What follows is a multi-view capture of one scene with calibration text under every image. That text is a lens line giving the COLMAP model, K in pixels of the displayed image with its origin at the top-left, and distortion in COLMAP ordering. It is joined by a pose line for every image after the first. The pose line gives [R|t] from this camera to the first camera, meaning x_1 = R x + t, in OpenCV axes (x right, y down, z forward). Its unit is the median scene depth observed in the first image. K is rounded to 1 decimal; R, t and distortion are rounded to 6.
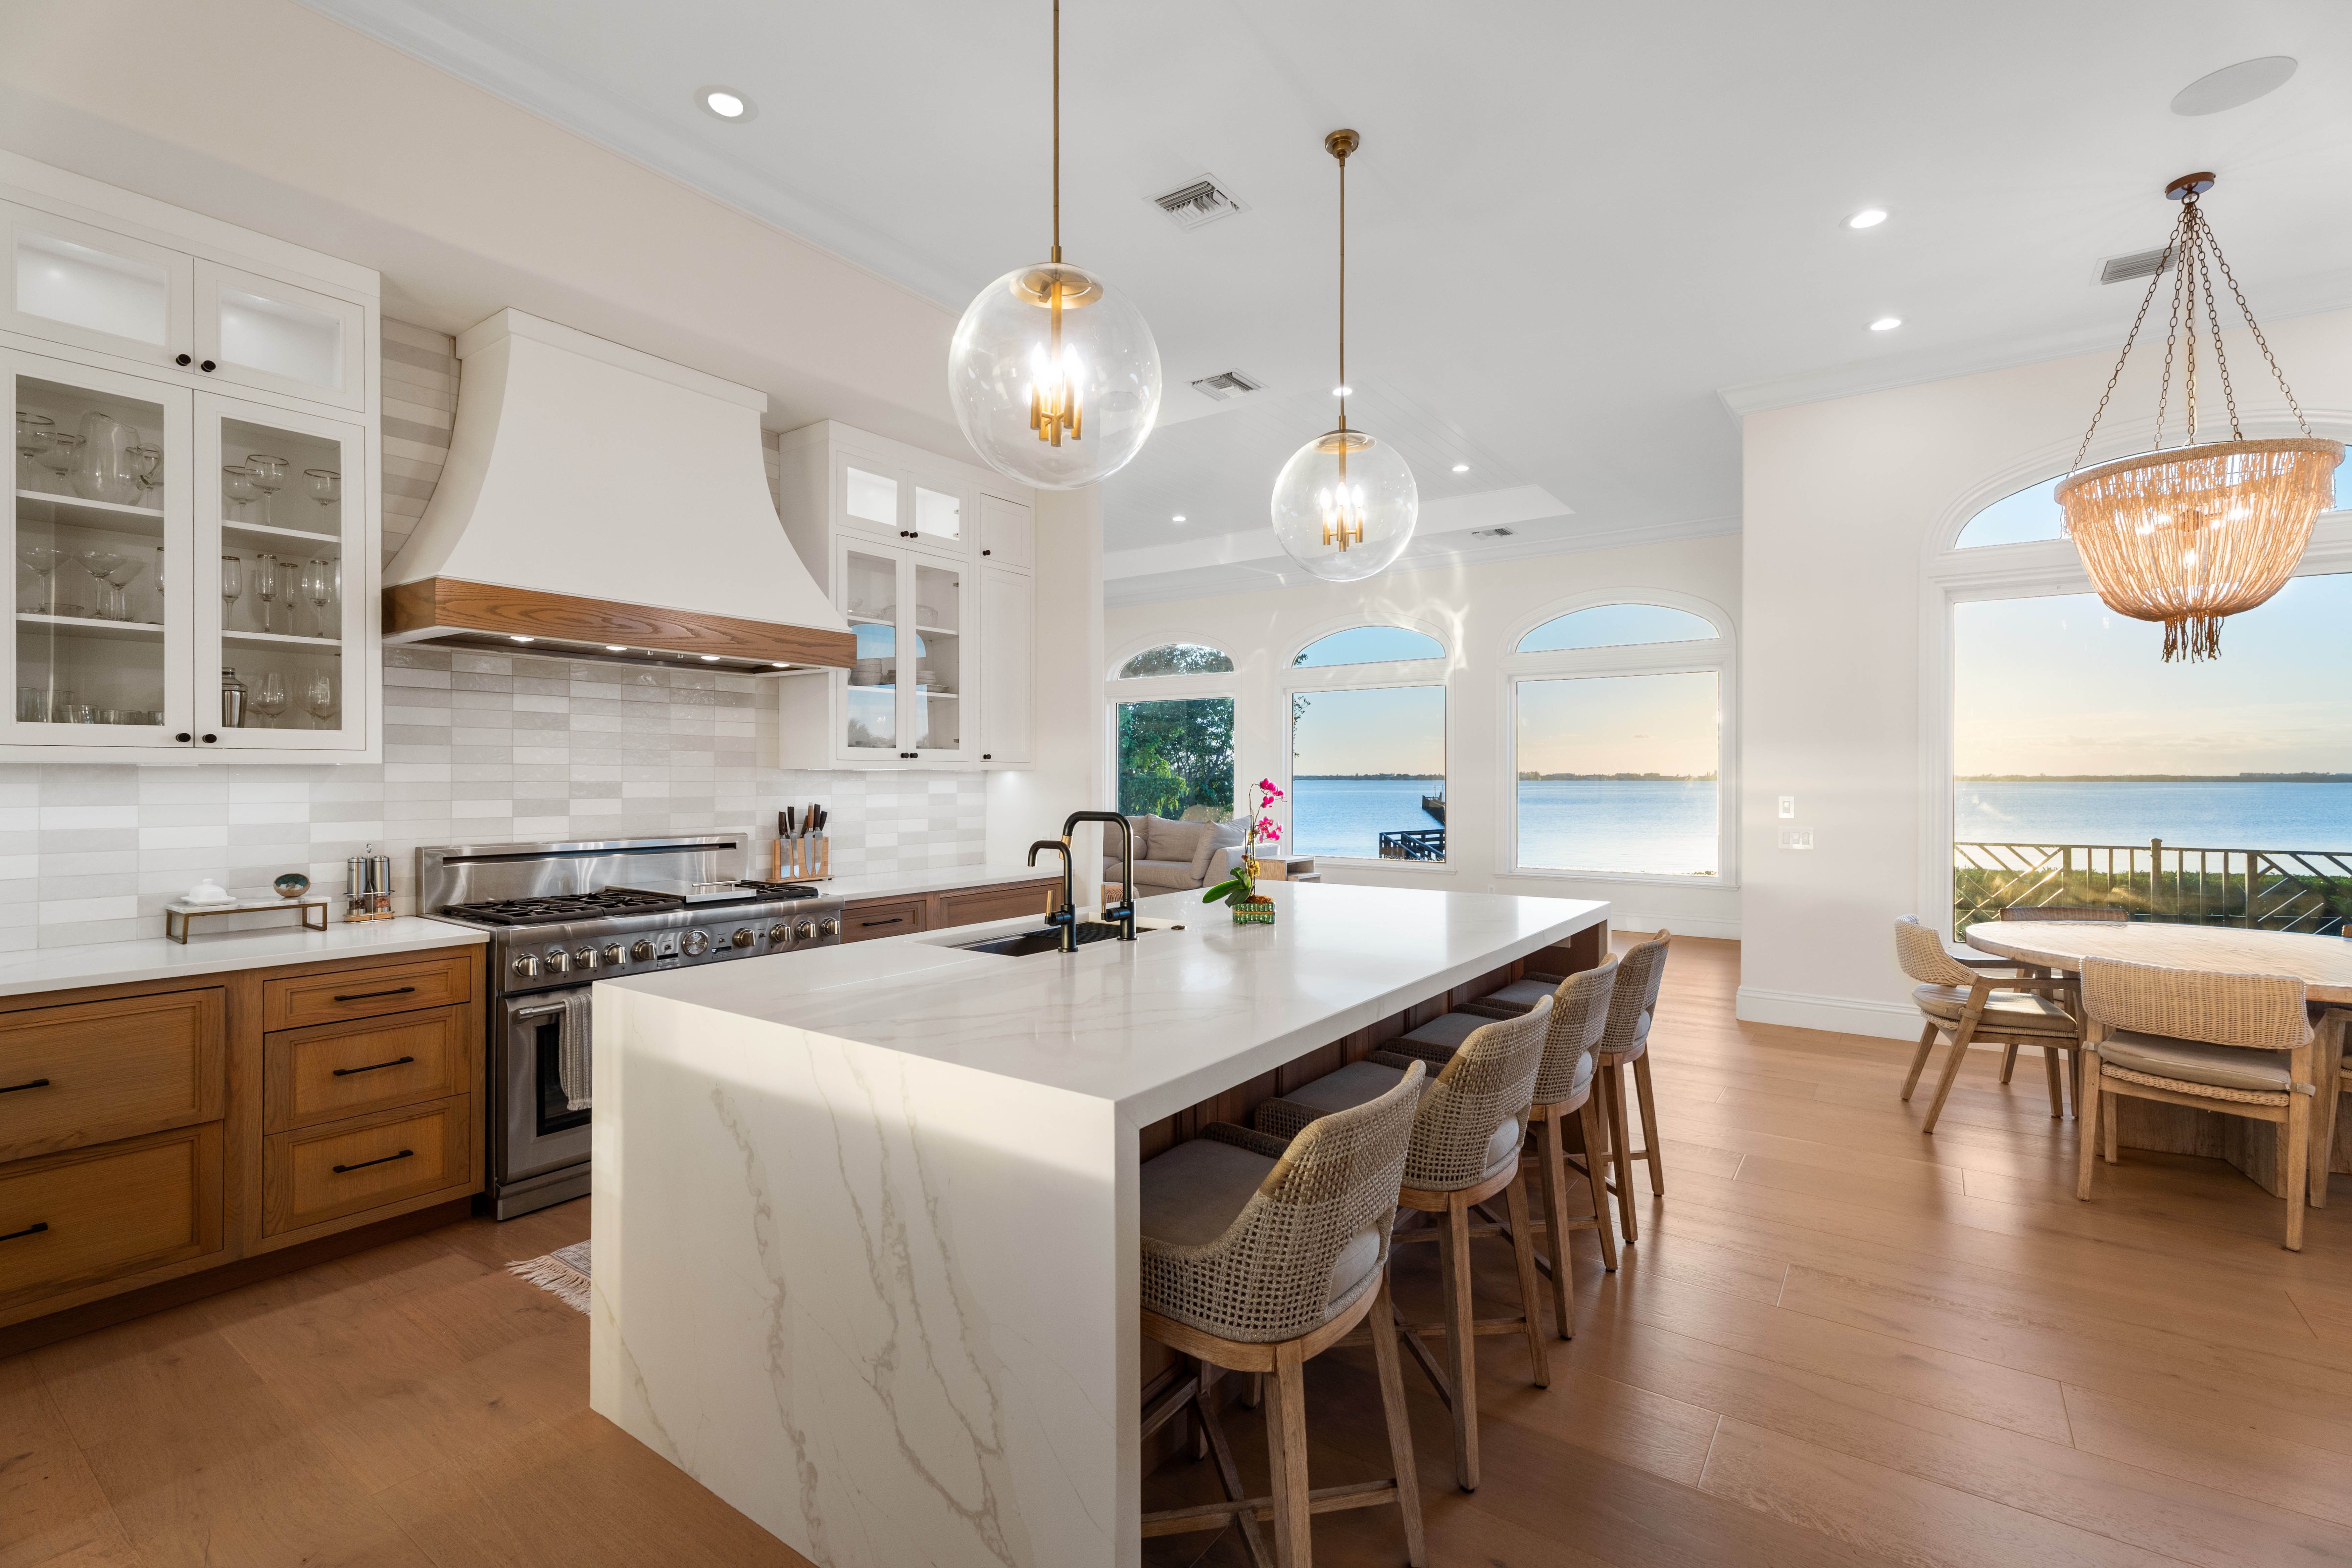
lens RADIAL K [[1070.6, 0, 1165.3], [0, 1070.6, 782.1], [0, 0, 1]] dist [0.012130, 0.000200]
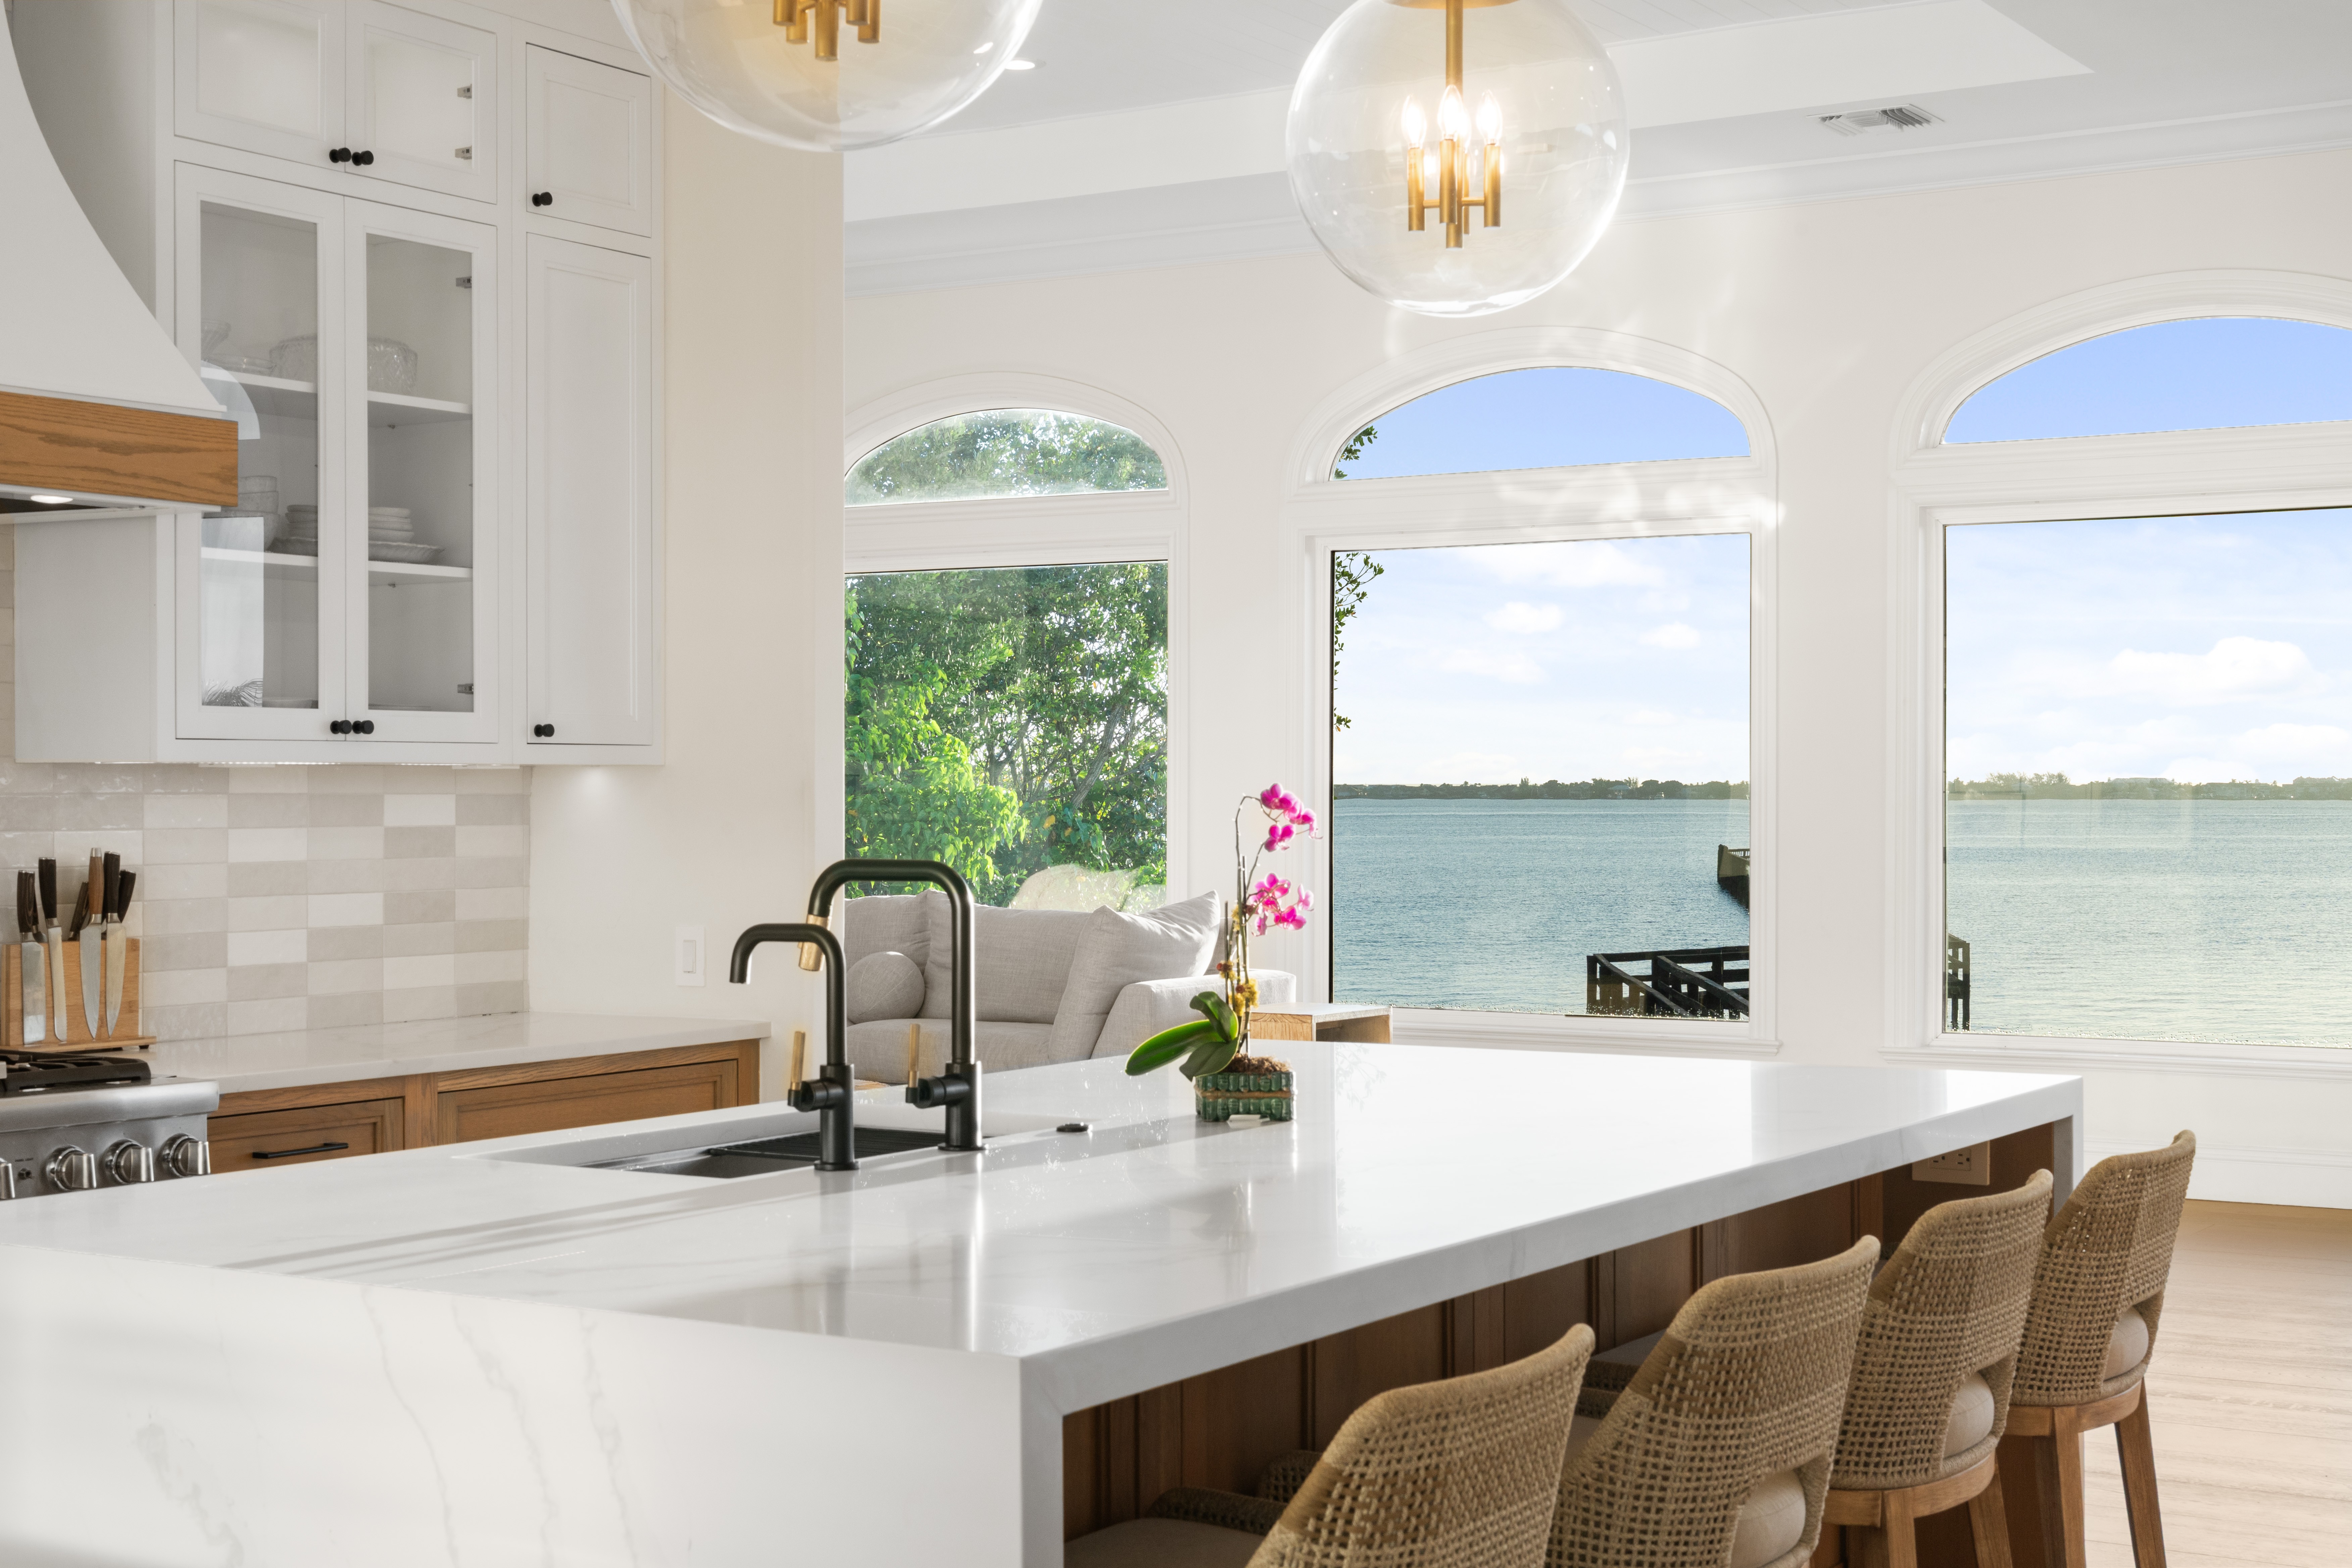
lens RADIAL K [[3289.4, 0, 1178.8], [0, 3289.4, 779.9], [0, 0, 1]] dist [0.081303, 0.000000]
pose [[0.997371, 0.000850, 0.072457, -0.027842], [-0.000303, 0.999971, -0.007562, 0.003381], [-0.072462, 0.007520, 0.997343, -0.220925]]
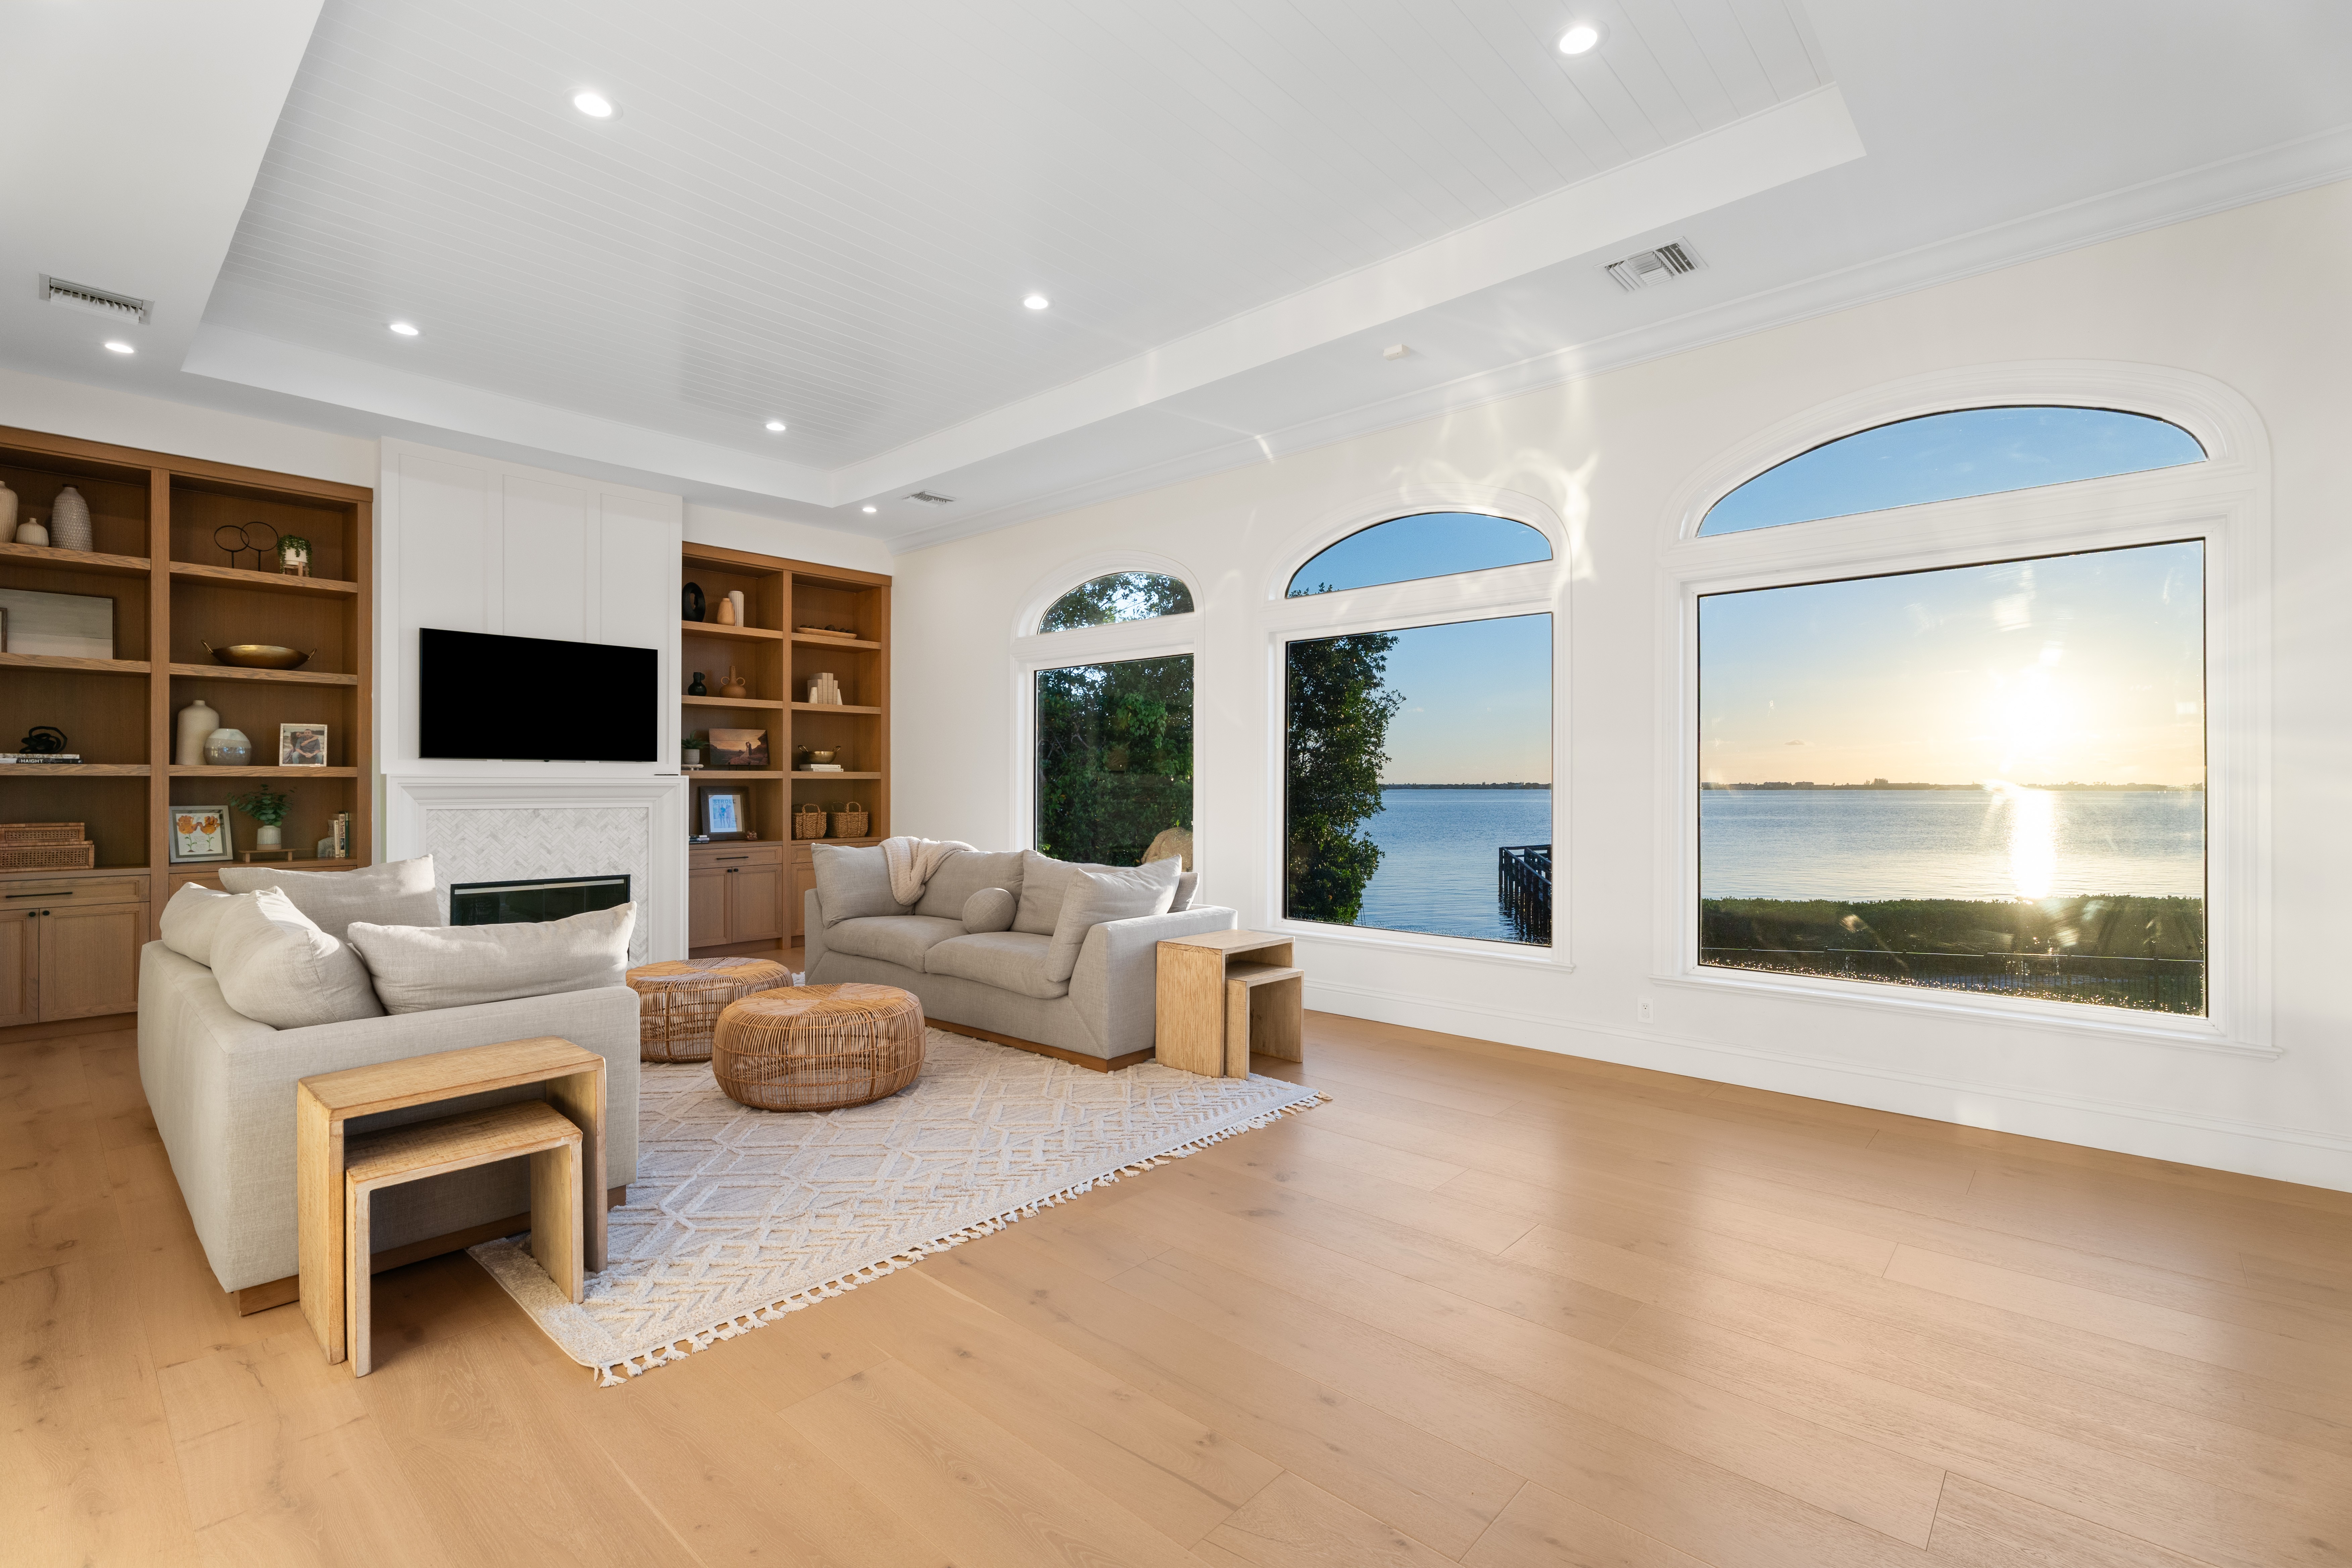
lens RADIAL K [[1070.6, 0, 1166.2], [0, 1070.6, 782.3], [0, 0, 1]] dist [0.012130, 0.000200]
pose [[0.993910, -0.000690, -0.110191, 0.283874], [-0.000214, 0.999966, -0.008187, -0.004188], [0.110193, 0.008161, 0.993877, 0.987022]]
